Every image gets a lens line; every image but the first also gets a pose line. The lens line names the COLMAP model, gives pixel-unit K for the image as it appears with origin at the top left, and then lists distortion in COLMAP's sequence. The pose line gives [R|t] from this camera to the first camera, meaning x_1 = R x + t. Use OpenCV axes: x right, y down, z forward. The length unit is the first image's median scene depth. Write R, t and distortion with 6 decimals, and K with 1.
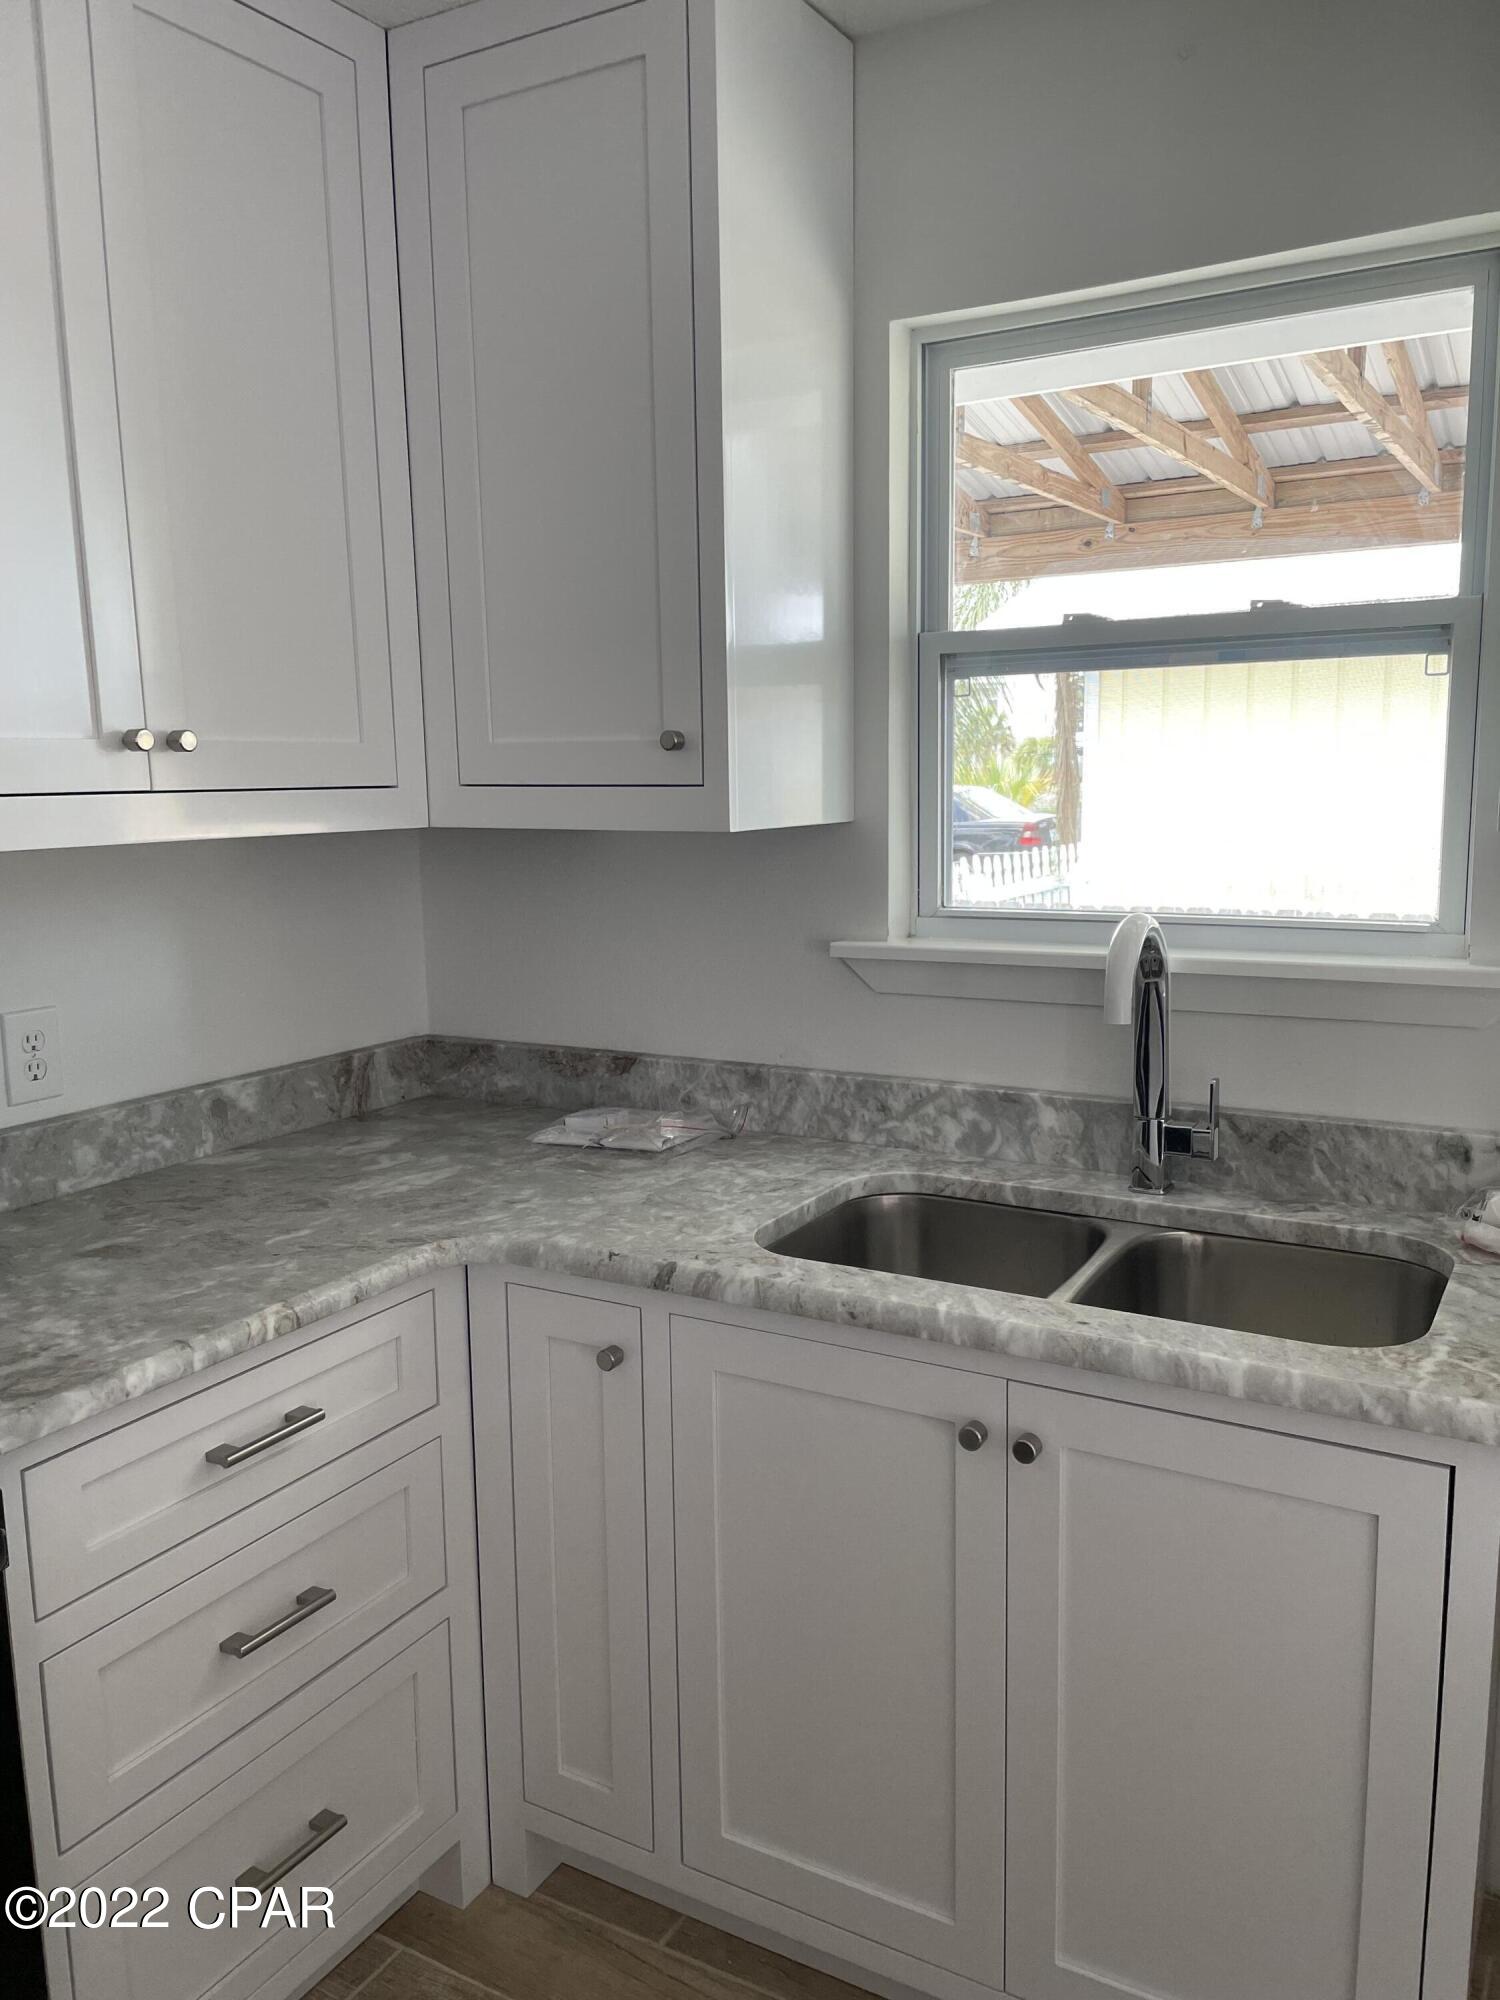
lens RADIAL K [[1543.1, 0, 750.0], [0, 1543.1, 1000.0], [0, 0, 1]] dist [0.158172, -0.136059]
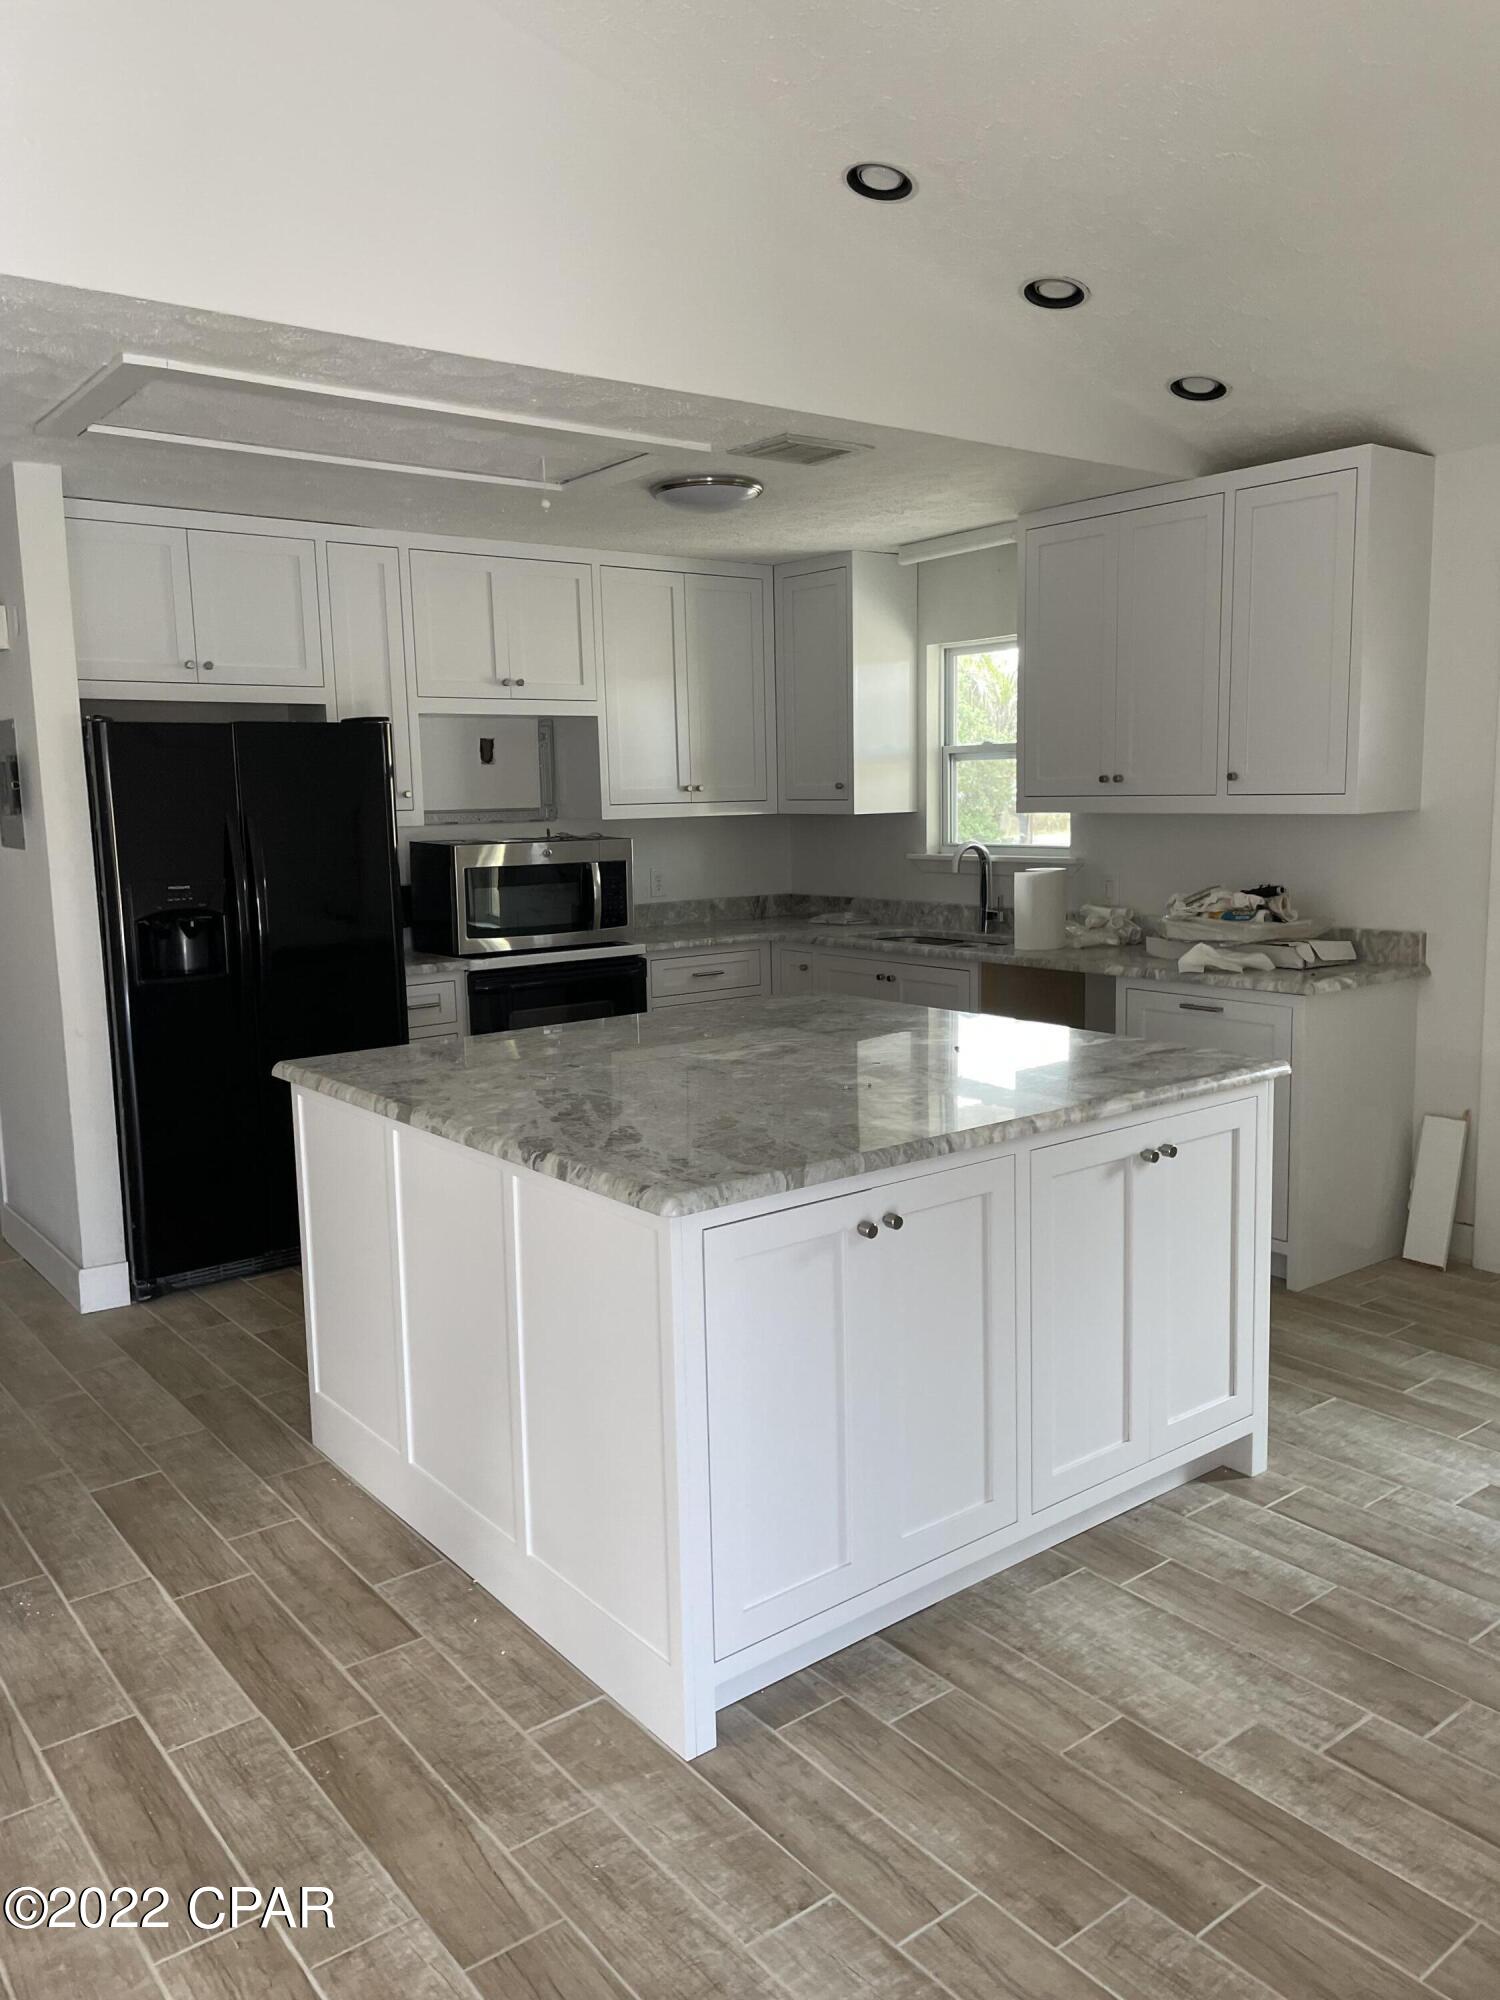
lens RADIAL K [[1513.5, 0, 761.8], [0, 1513.5, 999.6], [0, 0, 1]] dist [0.091476, -0.124191]
pose [[0.931109, 0.050493, -0.361229, 0.852270], [-0.052420, 0.998615, 0.004468, 0.239617], [0.360954, 0.014776, 0.932467, -1.765195]]
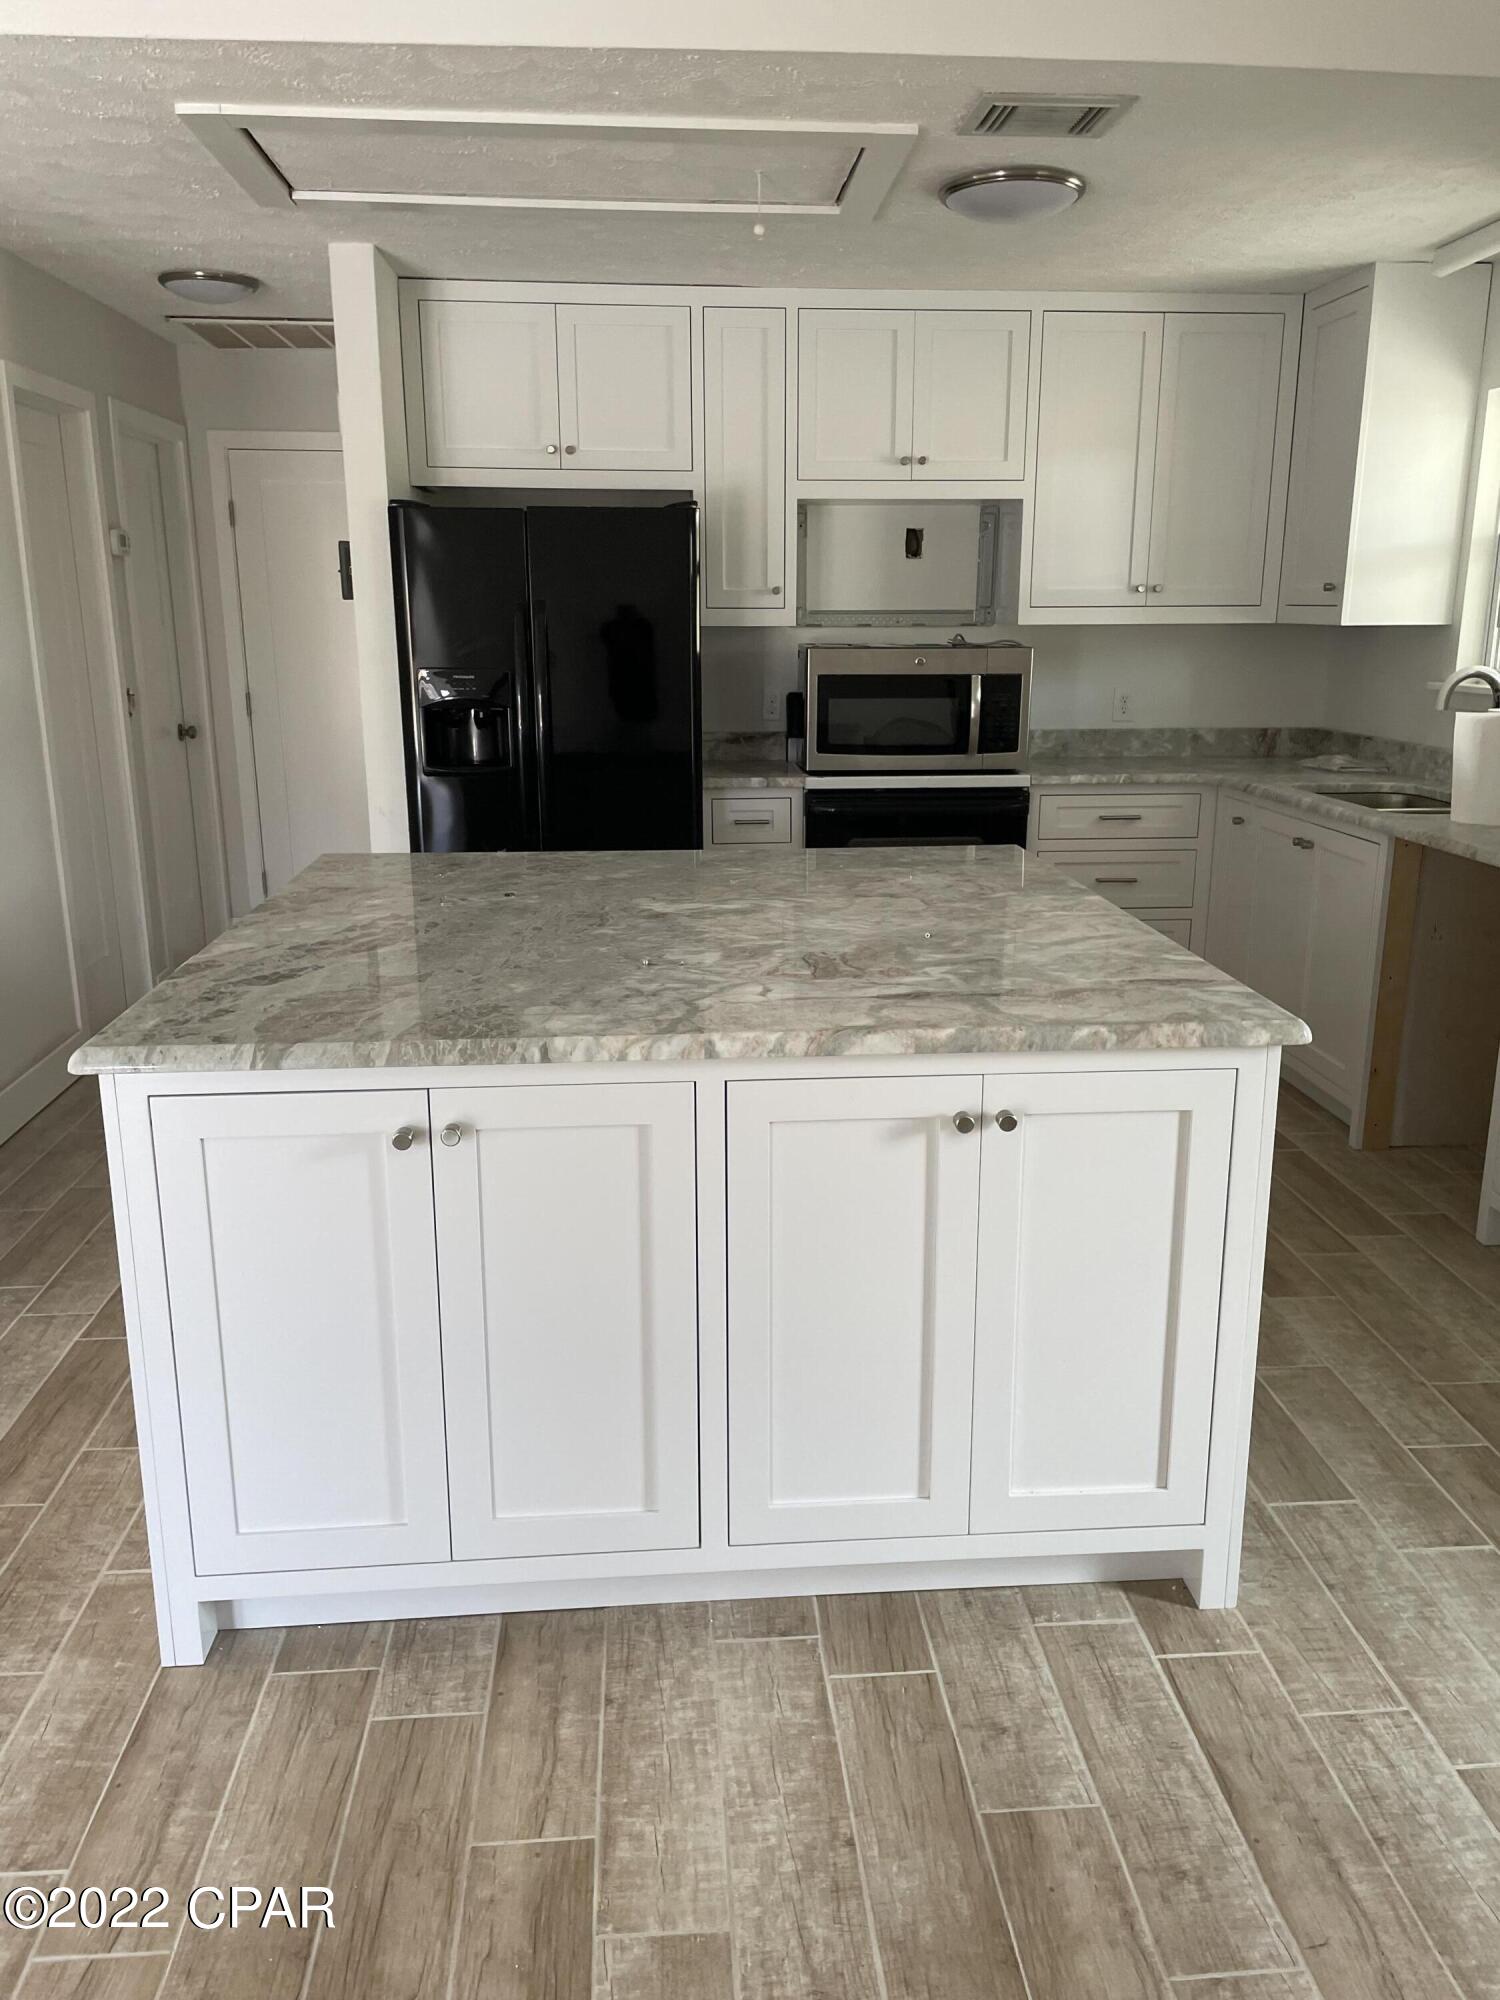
lens RADIAL K [[1513.5, 0, 761.8], [0, 1513.5, 999.6], [0, 0, 1]] dist [0.091476, -0.124191]
pose [[0.573265, 0.223612, -0.788267, 1.334817], [-0.137017, 0.974656, 0.176840, 0.145625], [0.807833, 0.006630, 0.589374, -1.033362]]
